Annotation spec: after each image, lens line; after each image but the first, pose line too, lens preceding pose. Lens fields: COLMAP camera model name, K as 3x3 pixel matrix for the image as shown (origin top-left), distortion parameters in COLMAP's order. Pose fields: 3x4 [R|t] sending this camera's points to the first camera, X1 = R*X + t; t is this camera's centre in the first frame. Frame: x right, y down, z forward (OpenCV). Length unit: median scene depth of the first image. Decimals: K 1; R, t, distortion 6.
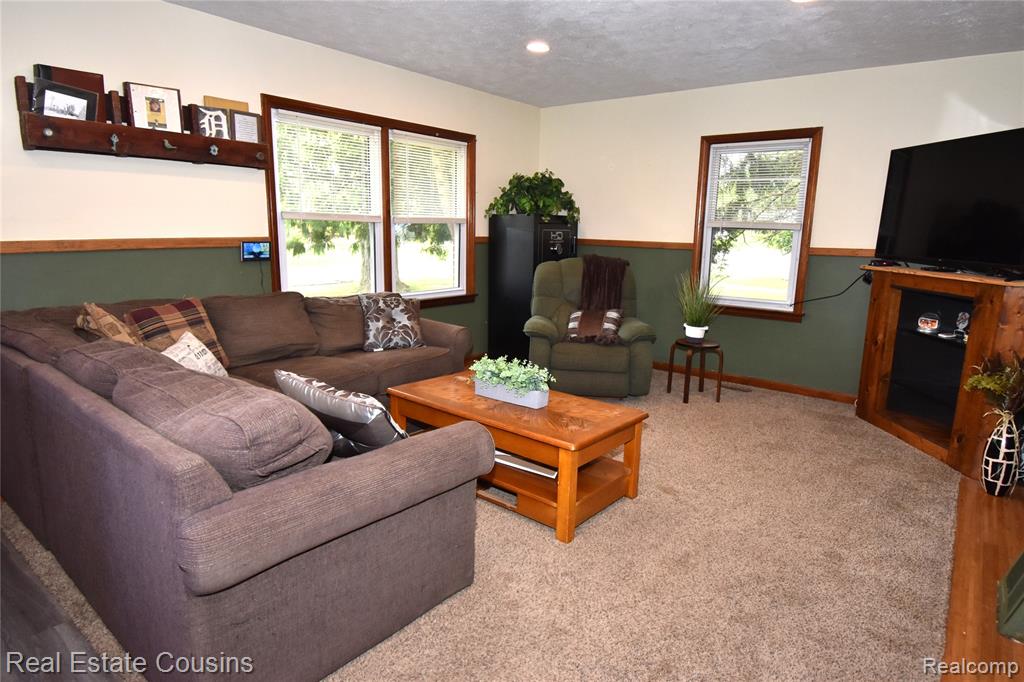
lens RADIAL K [[591.4, 0, 512.0], [0, 591.4, 341.0], [0, 0, 1]] dist [-0.000962, -0.000044]
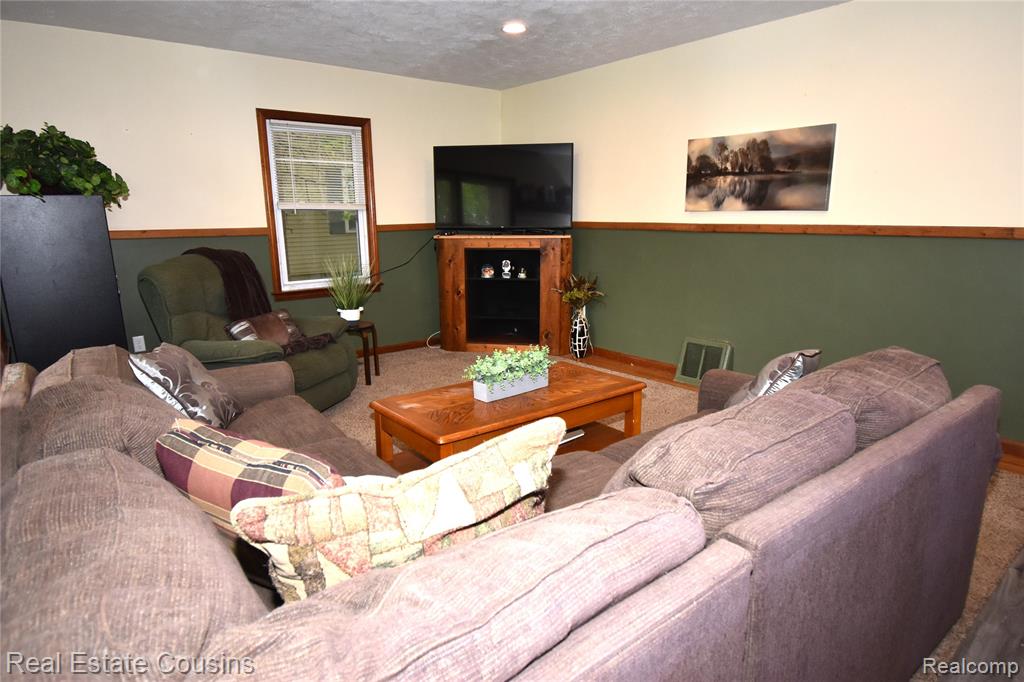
lens RADIAL K [[599.9, 0, 512.0], [0, 599.9, 341.0], [0, 0, 1]] dist [0.000784, -0.000087]
pose [[0.210613, -0.230953, 0.949896, -0.610804], [0.202224, 0.960967, 0.188807, -0.111227], [-0.956424, 0.152327, 0.249097, 0.508099]]
